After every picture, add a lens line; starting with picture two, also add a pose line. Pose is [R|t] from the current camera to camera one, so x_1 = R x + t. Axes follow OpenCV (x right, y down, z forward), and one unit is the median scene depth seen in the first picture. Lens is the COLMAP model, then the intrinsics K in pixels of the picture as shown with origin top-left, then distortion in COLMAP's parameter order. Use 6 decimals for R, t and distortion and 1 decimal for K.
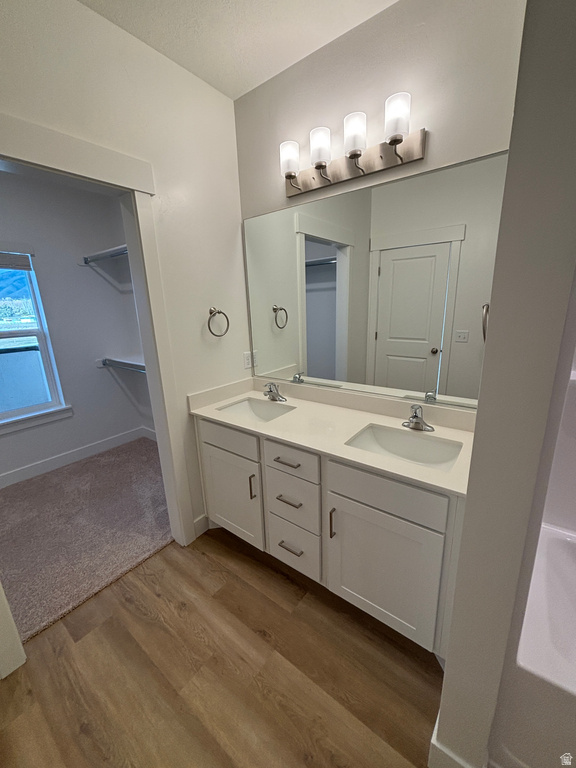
lens RADIAL K [[316.6, 0, 289.8], [0, 316.6, 381.0], [0, 0, 1]] dist [-0.004021, 0.000909]
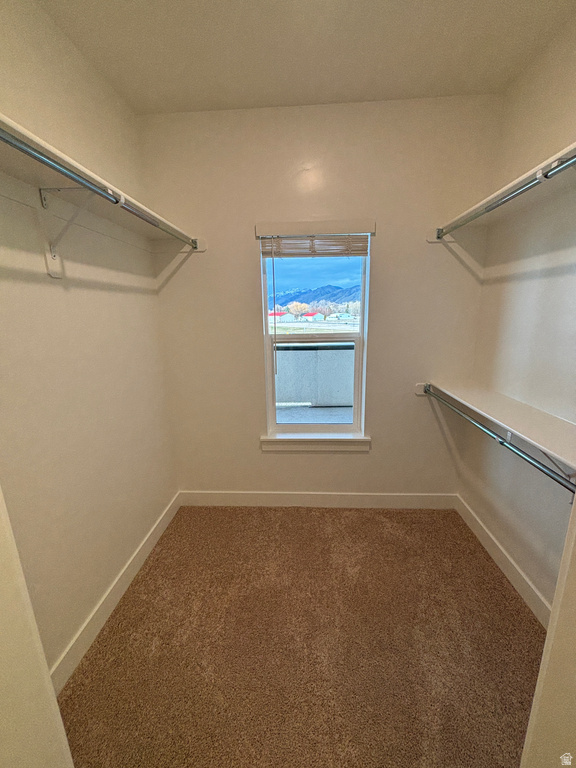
lens RADIAL K [[316.6, 0, 286.9], [0, 316.6, 384.7], [0, 0, 1]] dist [-0.004021, 0.000909]
pose [[0.565886, 0.207629, -0.797912, -0.233713], [-0.203537, 0.972999, 0.108839, -0.083993], [0.798965, 0.100814, 0.592867, 0.385485]]
